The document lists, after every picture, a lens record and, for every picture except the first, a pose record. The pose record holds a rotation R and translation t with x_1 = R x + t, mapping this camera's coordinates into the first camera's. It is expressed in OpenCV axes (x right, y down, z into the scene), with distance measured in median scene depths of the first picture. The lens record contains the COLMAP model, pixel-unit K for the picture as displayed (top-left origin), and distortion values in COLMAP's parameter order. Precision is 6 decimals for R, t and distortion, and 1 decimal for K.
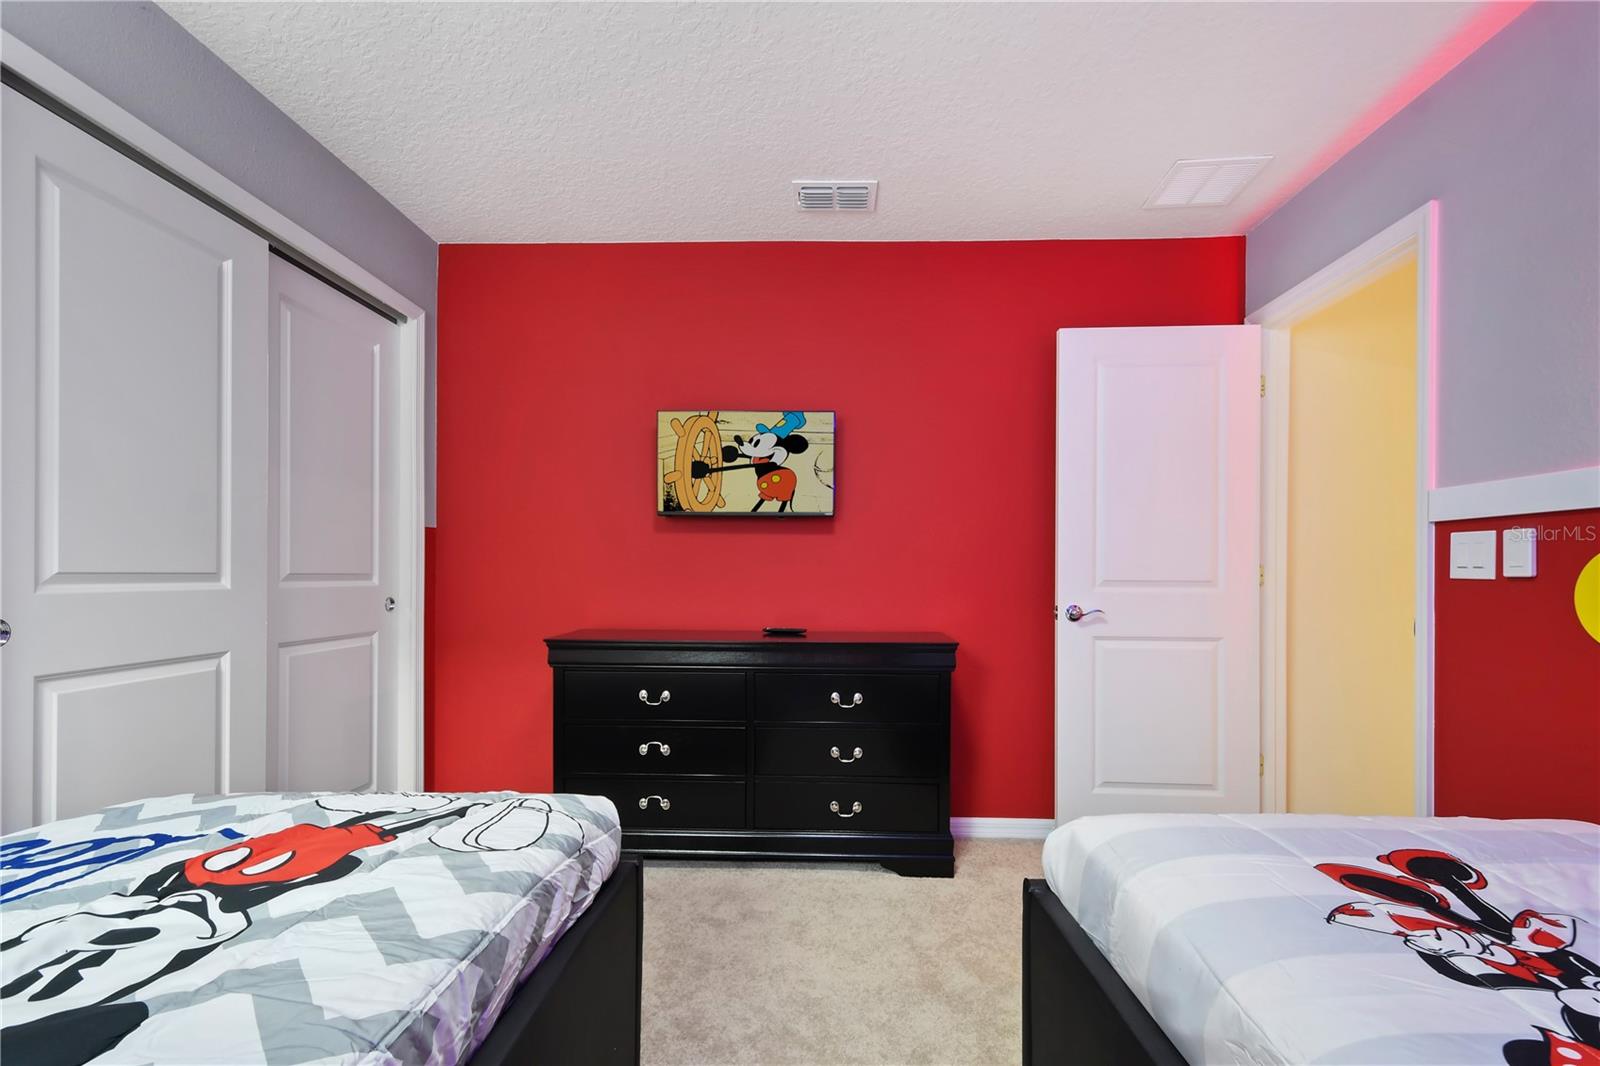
lens RADIAL K [[727.6, 0, 806.7], [0, 727.6, 573.9], [0, 0, 1]] dist [0.010068, -0.003827]
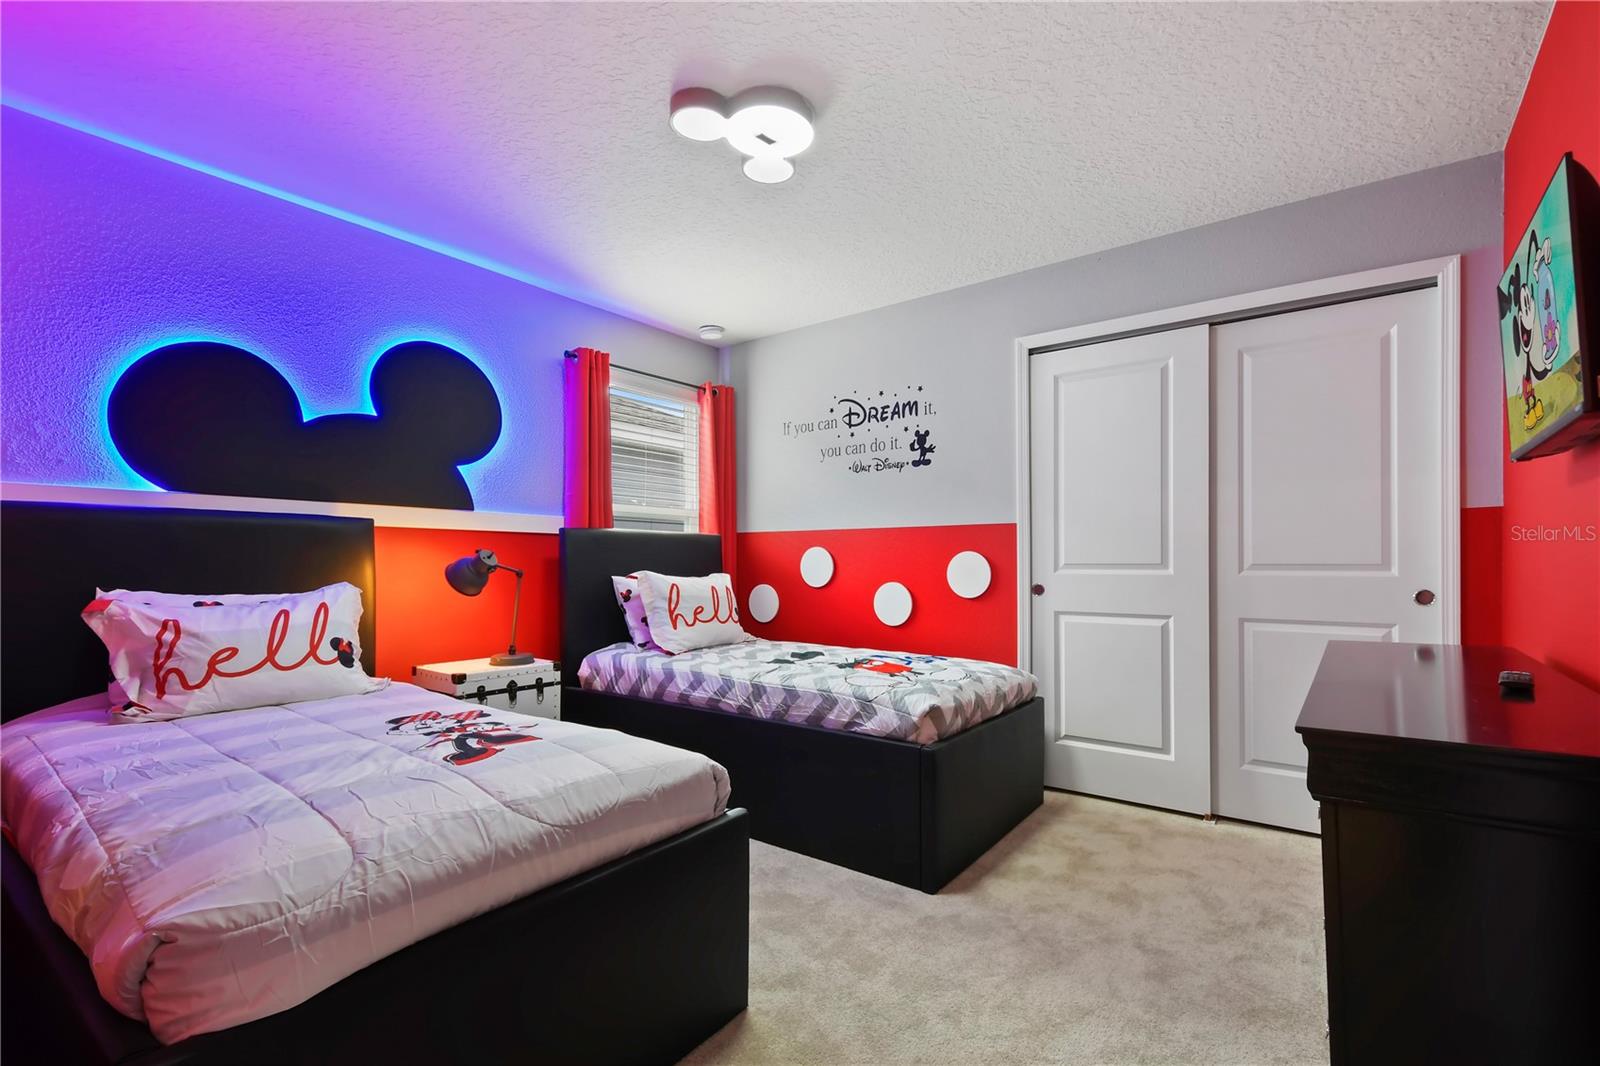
lens RADIAL K [[727.6, 0, 799.7], [0, 727.6, 548.9], [0, 0, 1]] dist [0.010068, -0.003827]
pose [[-0.598131, -0.019523, -0.801161, 1.114312], [-0.000802, 0.999717, -0.023762, 0.006018], [0.801398, -0.013570, -0.597978, 1.639288]]
